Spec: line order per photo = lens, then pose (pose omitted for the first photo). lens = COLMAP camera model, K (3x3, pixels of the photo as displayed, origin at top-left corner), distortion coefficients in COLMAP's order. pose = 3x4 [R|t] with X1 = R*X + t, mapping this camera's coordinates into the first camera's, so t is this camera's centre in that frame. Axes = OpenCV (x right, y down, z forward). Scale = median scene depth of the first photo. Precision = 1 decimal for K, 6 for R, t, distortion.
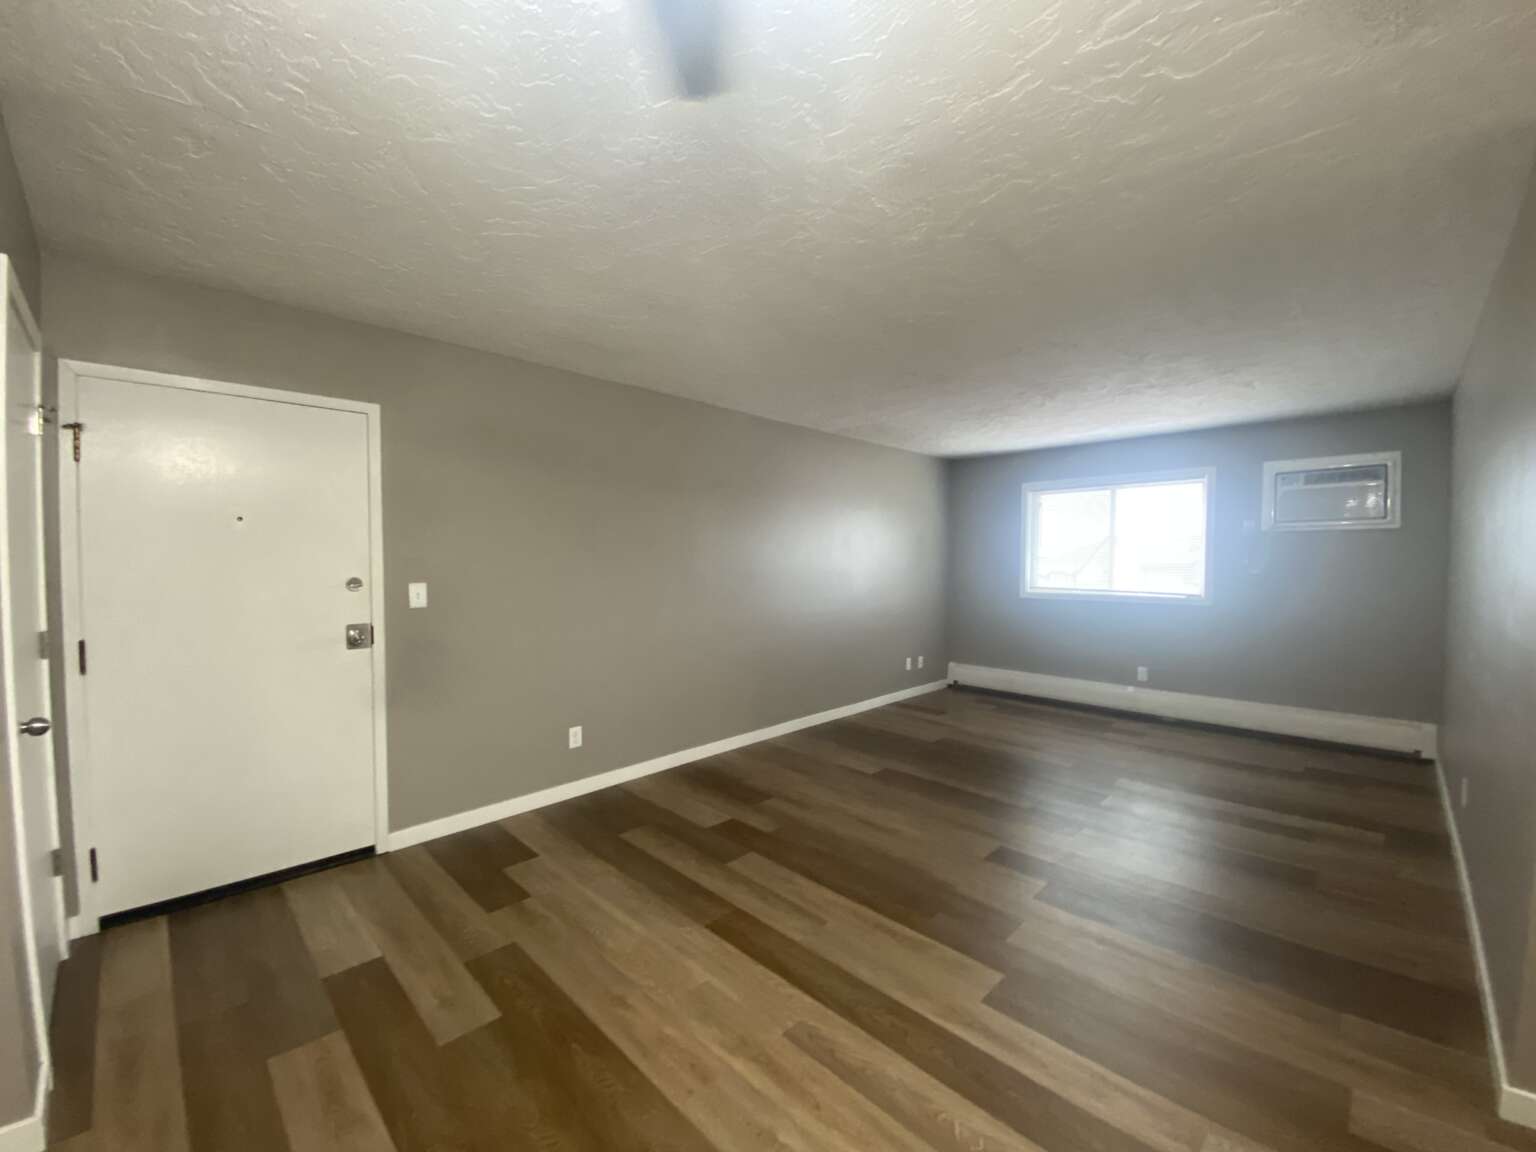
lens RADIAL K [[619.5, 0, 769.9], [0, 619.5, 576.1], [0, 0, 1]] dist [0.031060, -0.026968]
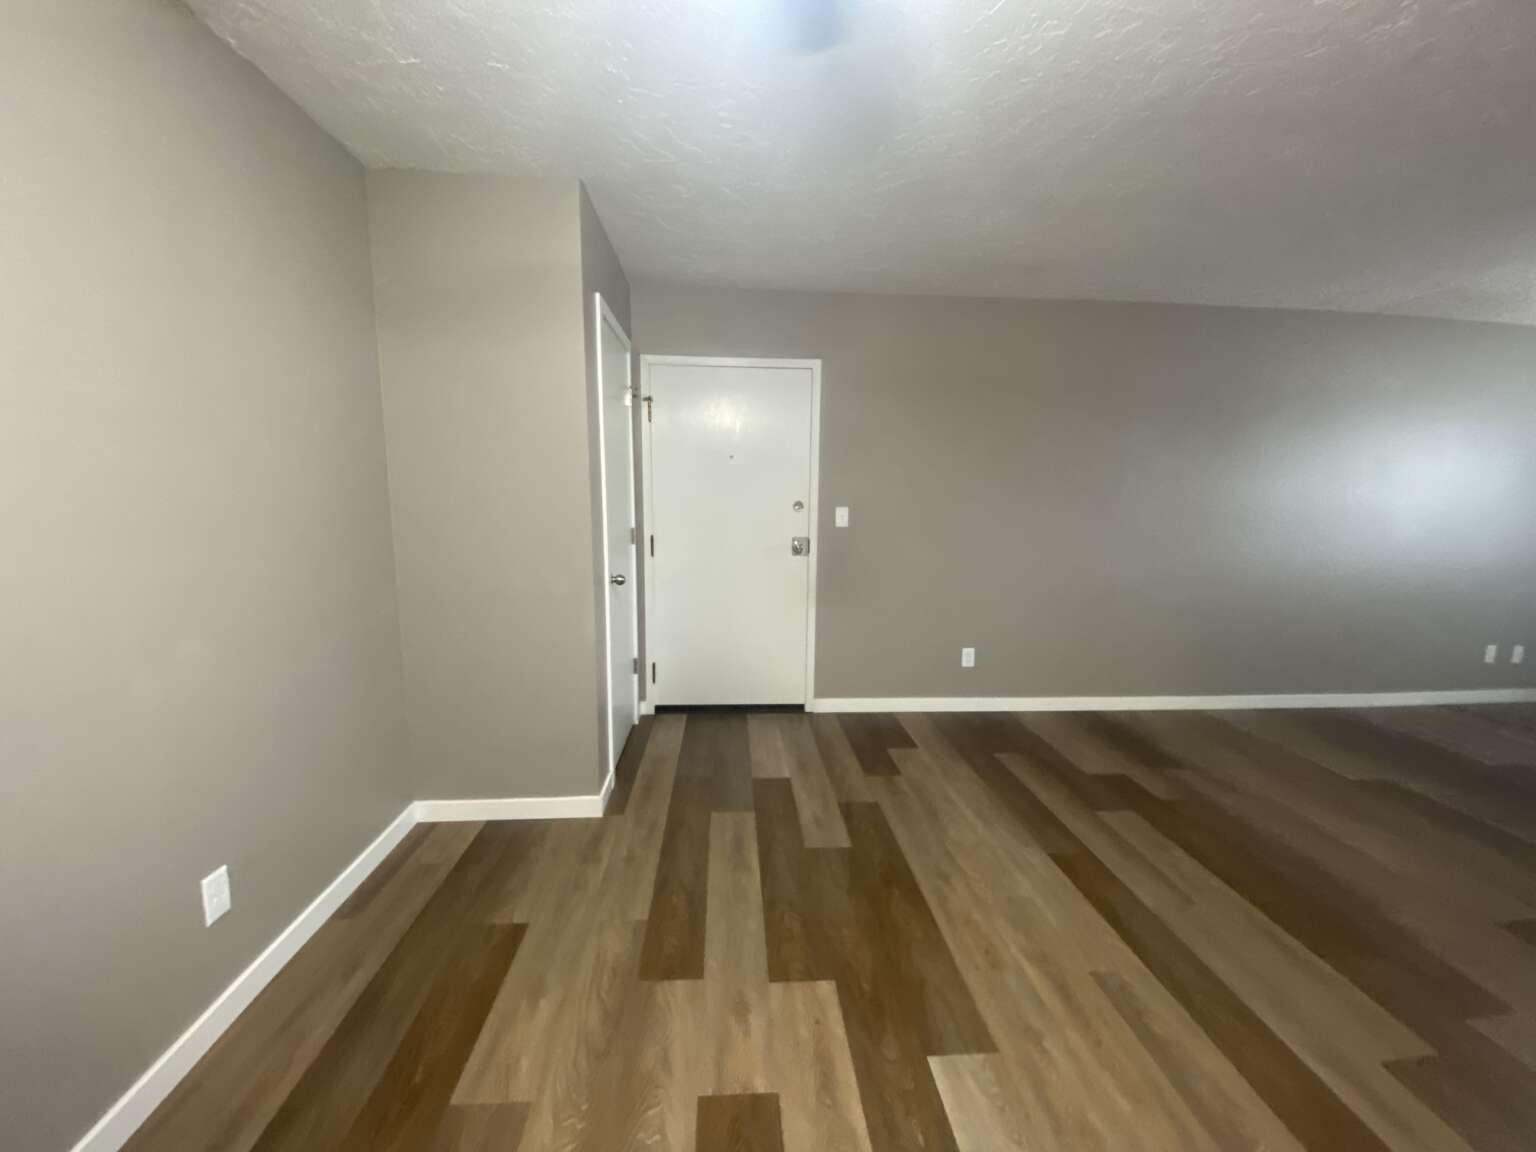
lens RADIAL K [[619.5, 0, 769.9], [0, 619.5, 576.1], [0, 0, 1]] dist [0.031060, -0.026968]
pose [[0.748551, 0.093811, -0.656408, 0.140919], [-0.029528, 0.993675, 0.108339, 0.019515], [0.662419, -0.061715, 0.746587, -0.009234]]
